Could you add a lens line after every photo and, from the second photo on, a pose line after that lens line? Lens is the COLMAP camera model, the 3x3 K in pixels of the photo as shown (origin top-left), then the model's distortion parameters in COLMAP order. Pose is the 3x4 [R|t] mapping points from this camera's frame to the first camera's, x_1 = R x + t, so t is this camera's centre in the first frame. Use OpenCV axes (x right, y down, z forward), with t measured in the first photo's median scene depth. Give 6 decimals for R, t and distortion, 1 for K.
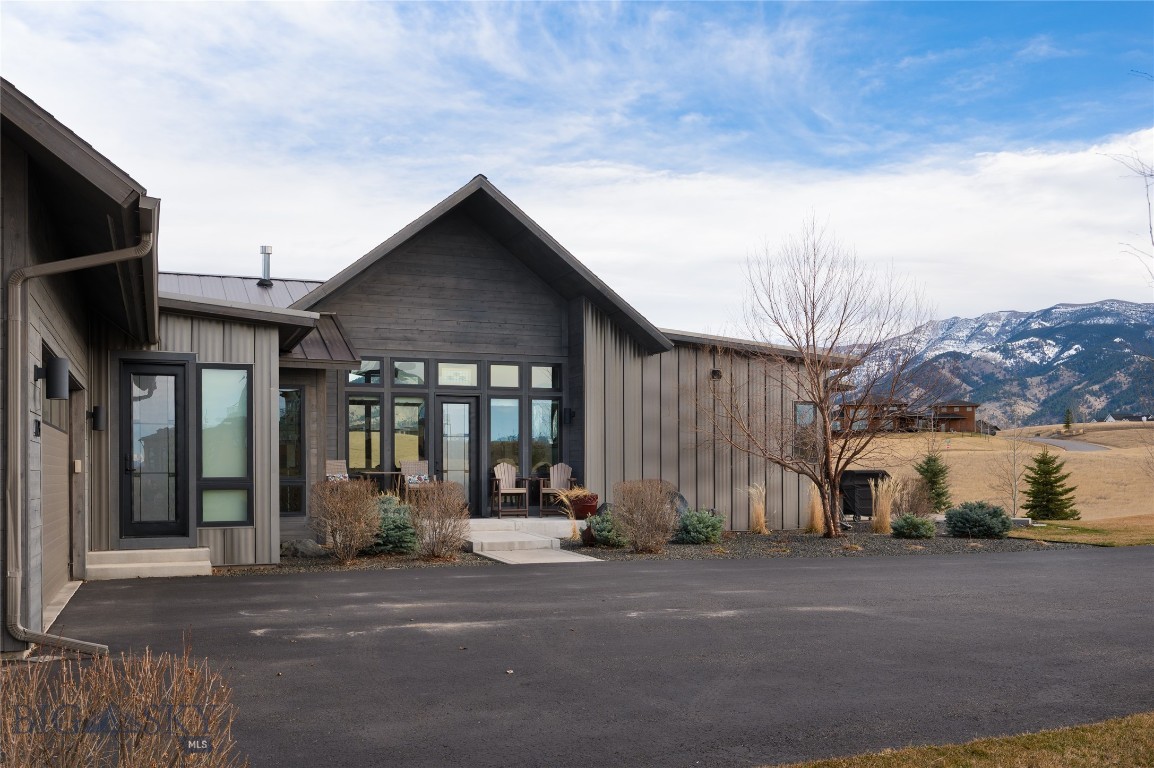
lens RADIAL K [[1062.7, 0, 577.4], [0, 1062.7, 430.9], [0, 0, 1]] dist [0.003947, -0.002828]
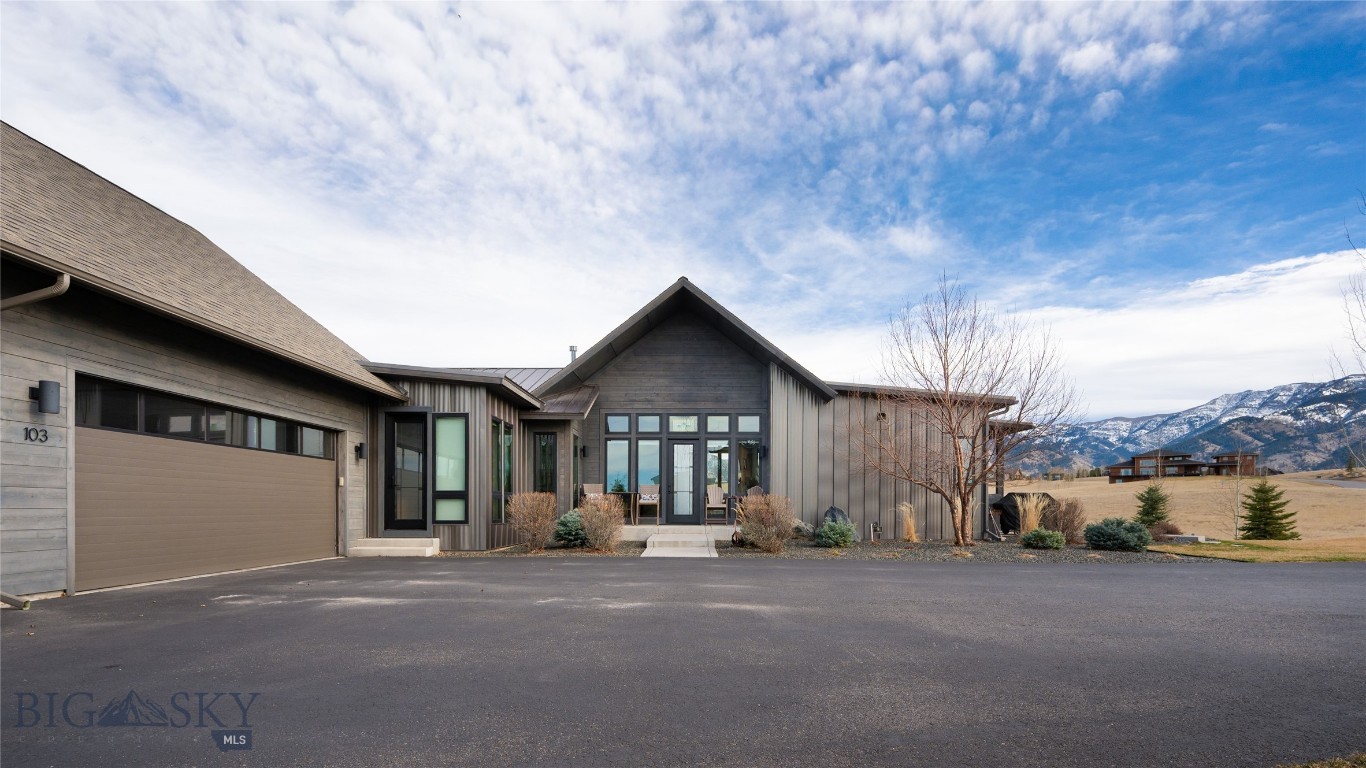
lens RADIAL K [[634.1, 0, 685.8], [0, 634.1, 497.1], [0, 0, 1]] dist [0.001088, 0.000355]
pose [[0.927699, 0.000249, -0.373330, 0.208489], [0.009600, 0.999653, 0.024522, 0.024207], [0.373207, -0.026333, 0.927374, 0.216286]]
